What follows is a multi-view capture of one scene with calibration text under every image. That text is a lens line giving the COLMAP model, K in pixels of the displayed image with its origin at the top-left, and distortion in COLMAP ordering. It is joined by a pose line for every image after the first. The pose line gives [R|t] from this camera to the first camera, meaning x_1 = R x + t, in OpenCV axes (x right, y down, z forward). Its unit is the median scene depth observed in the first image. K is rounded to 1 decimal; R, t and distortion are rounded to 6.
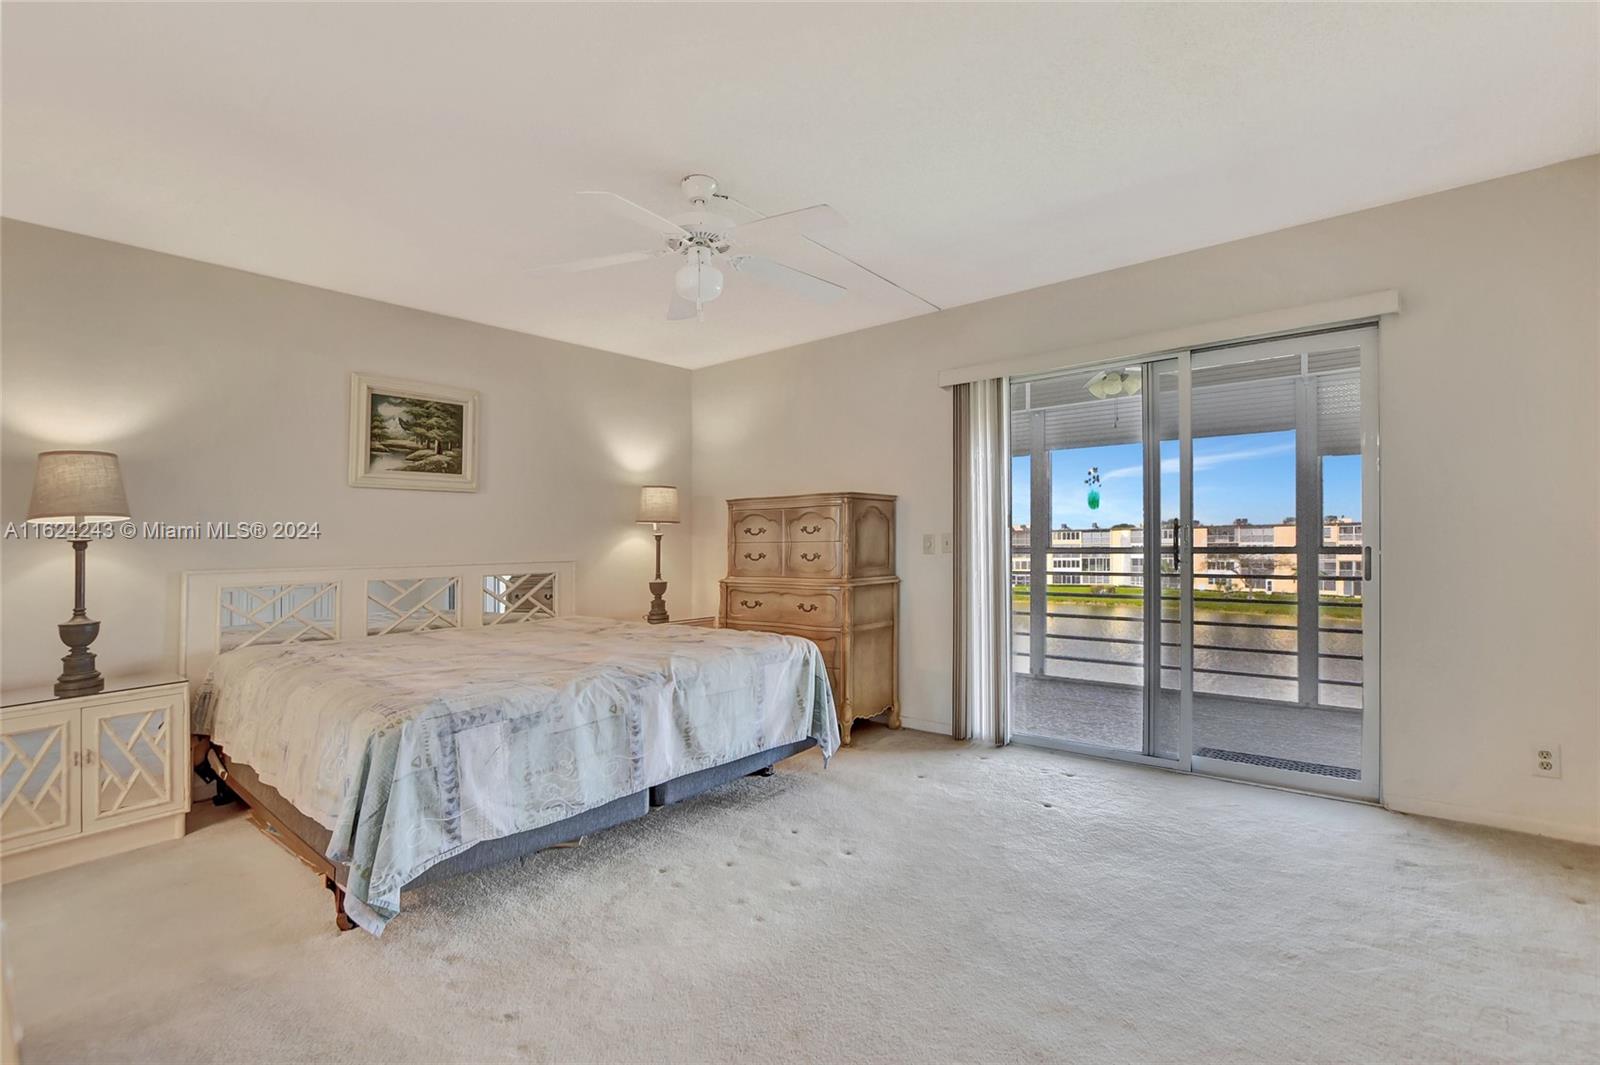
lens RADIAL K [[709.9, 0, 800.5], [0, 709.9, 540.3], [0, 0, 1]] dist [-0.011699, -0.000207]
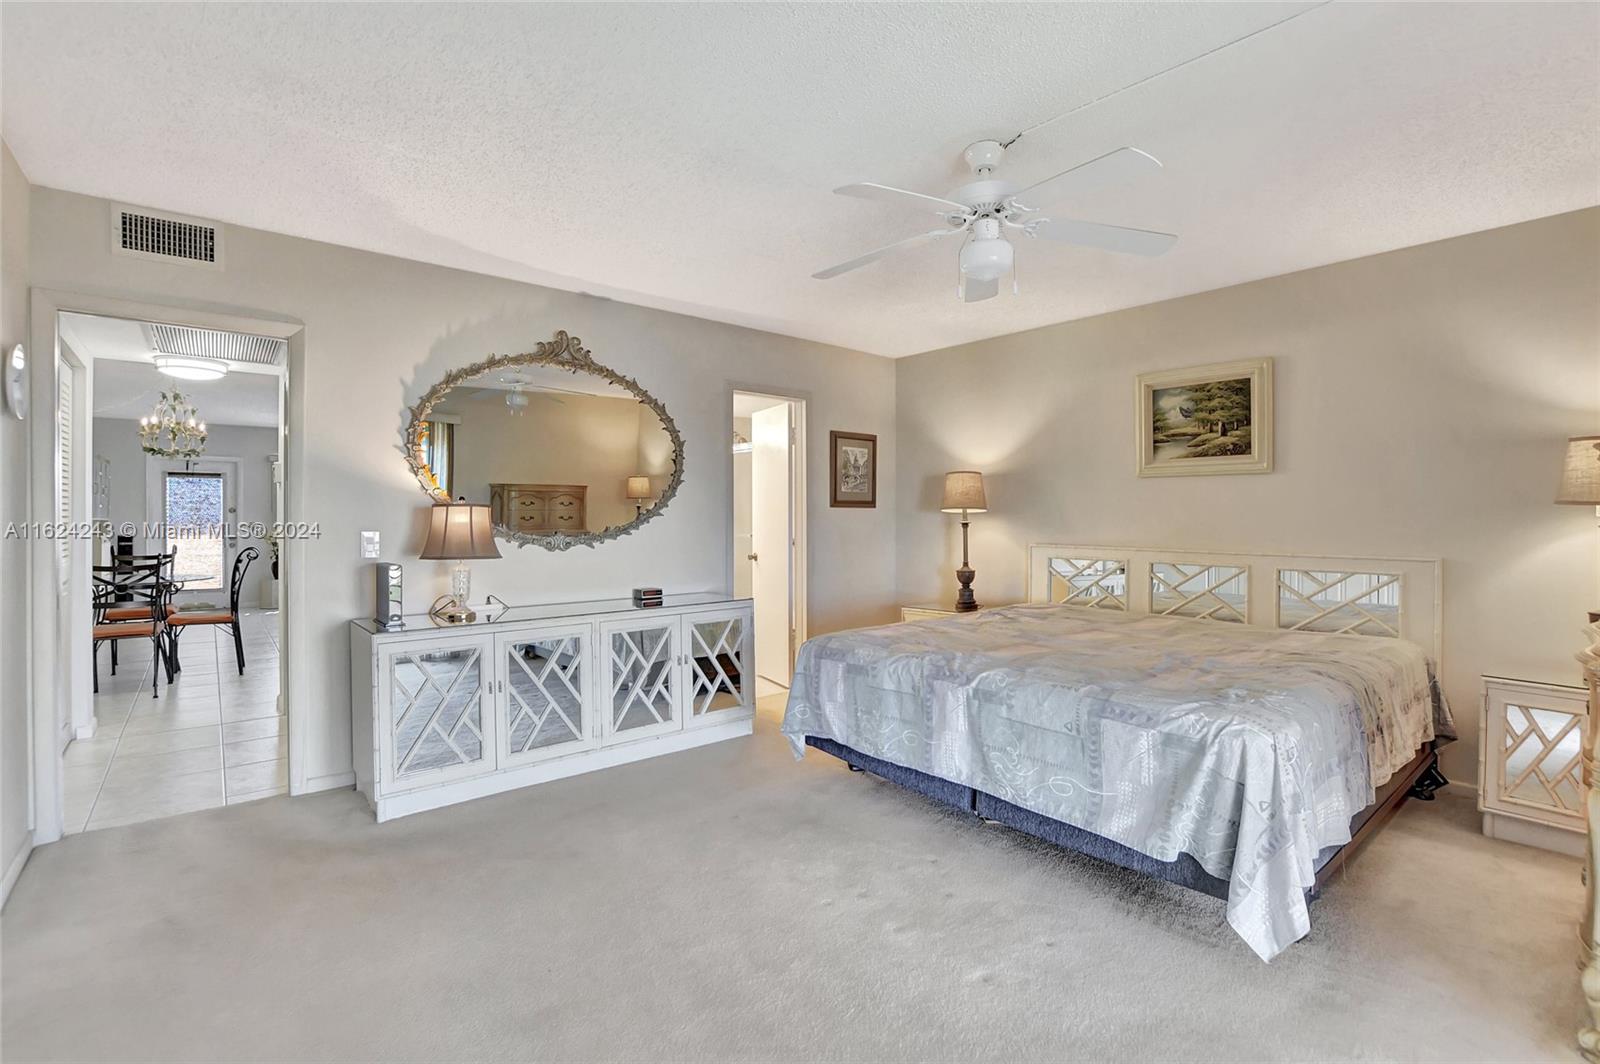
lens RADIAL K [[709.9, 0, 783.5], [0, 709.9, 495.4], [0, 0, 1]] dist [-0.011699, -0.000207]
pose [[-0.153948, -0.010805, -0.988020, 0.551645], [0.000883, 0.999938, -0.011073, -0.034623], [0.988079, -0.002577, -0.153929, 0.604826]]
